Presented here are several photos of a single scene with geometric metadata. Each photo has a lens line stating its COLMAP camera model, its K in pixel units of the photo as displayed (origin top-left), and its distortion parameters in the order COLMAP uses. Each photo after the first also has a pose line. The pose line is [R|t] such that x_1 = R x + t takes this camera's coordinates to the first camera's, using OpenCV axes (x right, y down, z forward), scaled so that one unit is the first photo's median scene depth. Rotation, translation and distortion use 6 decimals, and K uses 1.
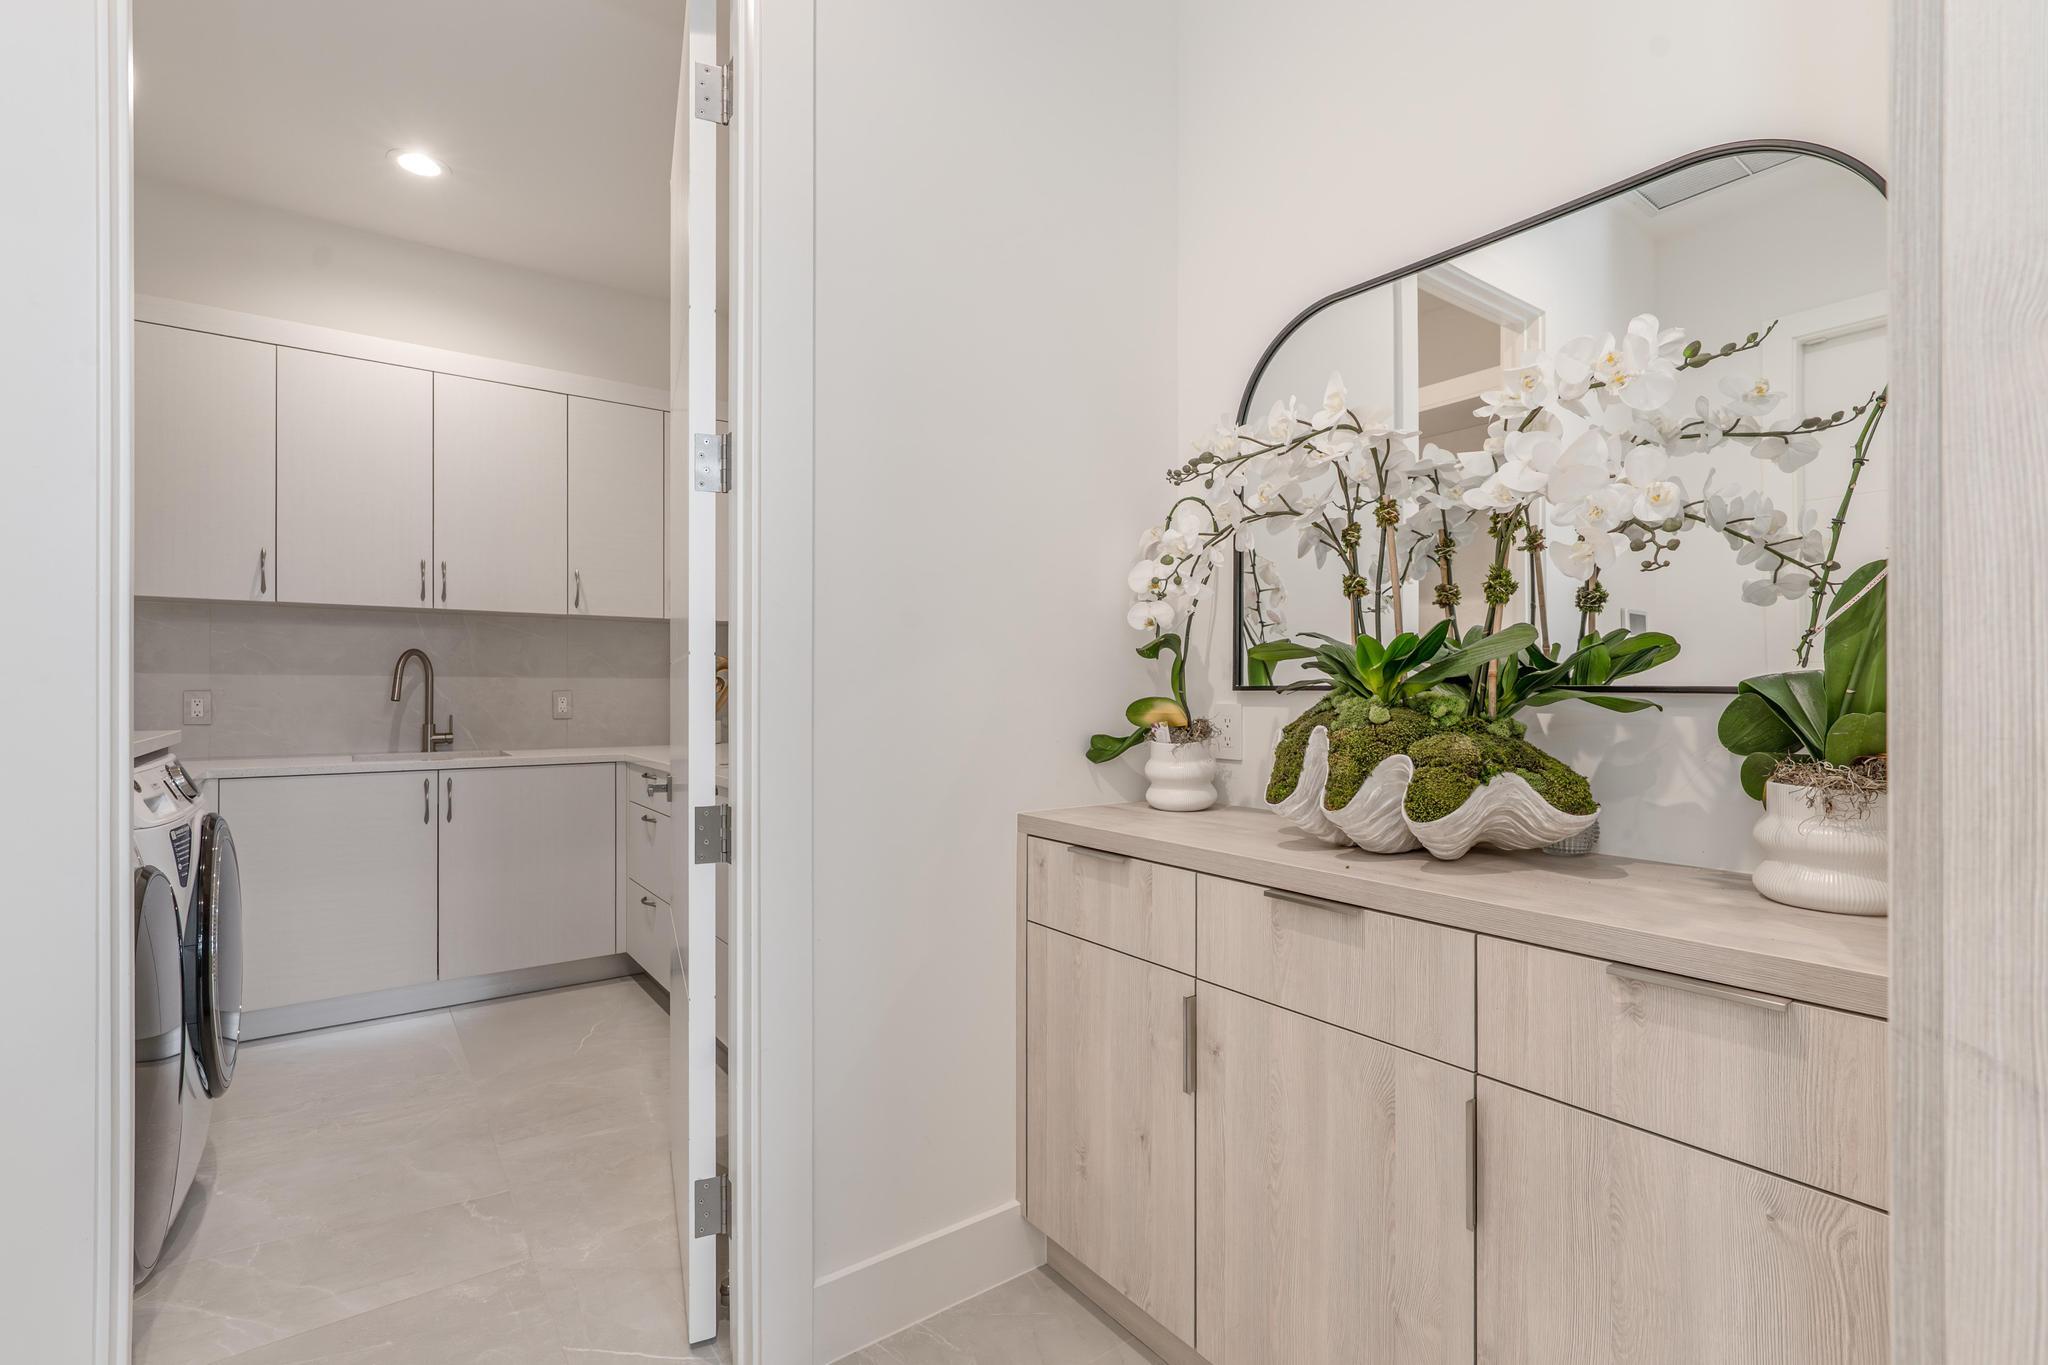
lens RADIAL K [[919.5, 0, 1023.3], [0, 919.5, 686.9], [0, 0, 1]] dist [-0.000595, 0.000484]
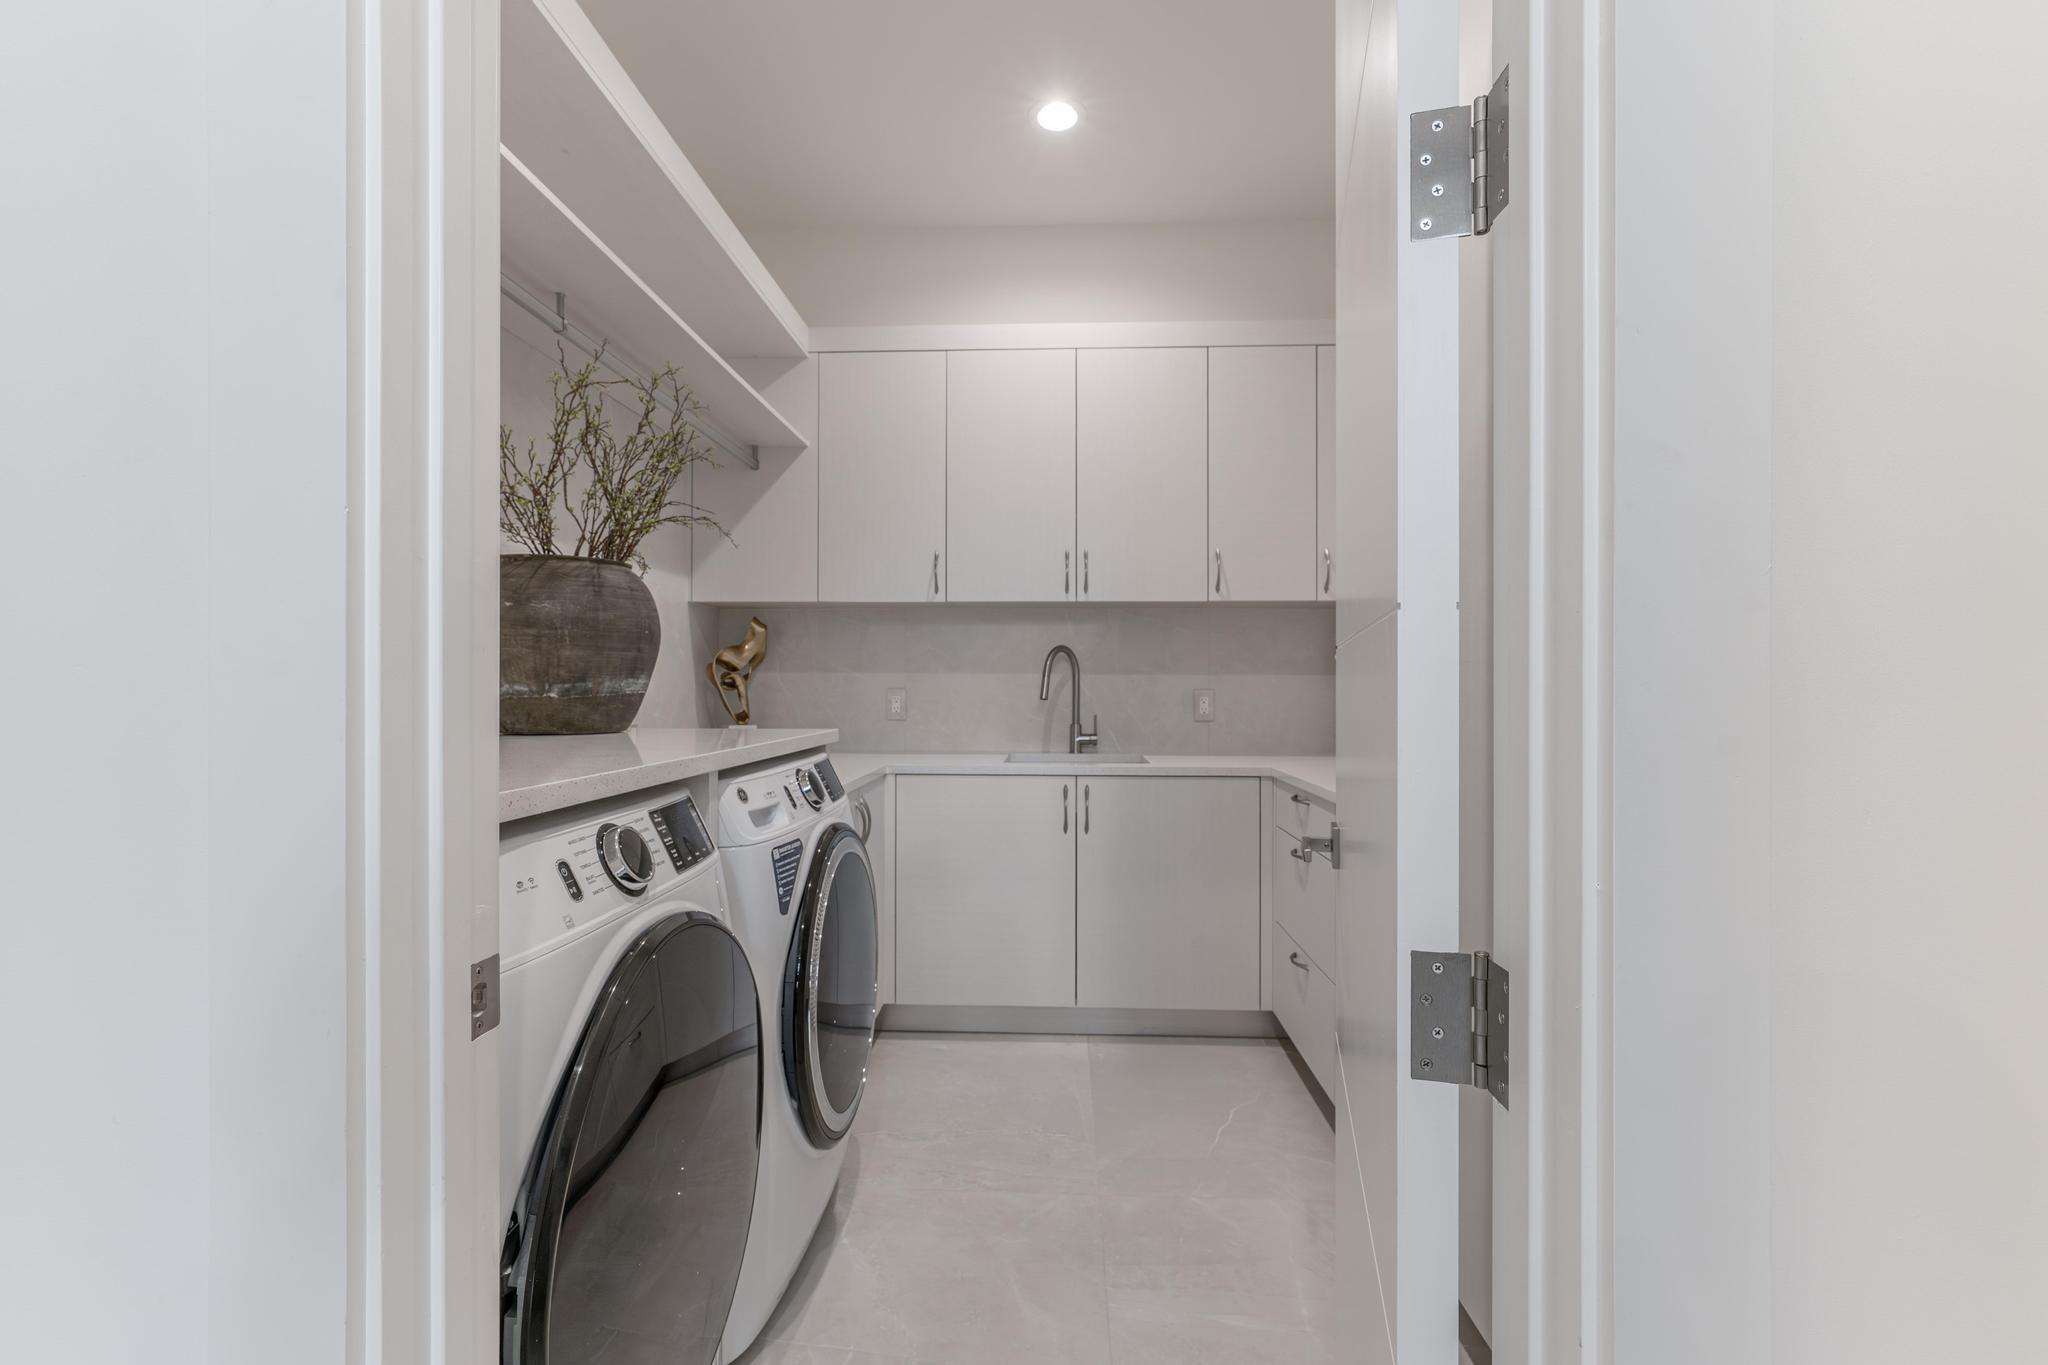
lens RADIAL K [[919.5, 0, 1023.3], [0, 919.5, 686.9], [0, 0, 1]] dist [-0.000595, 0.000484]
pose [[0.780781, -0.000485, -0.624805, -0.100943], [0.000930, 0.999999, 0.000386, 0.001452], [0.624805, -0.000883, 0.780781, 0.240007]]
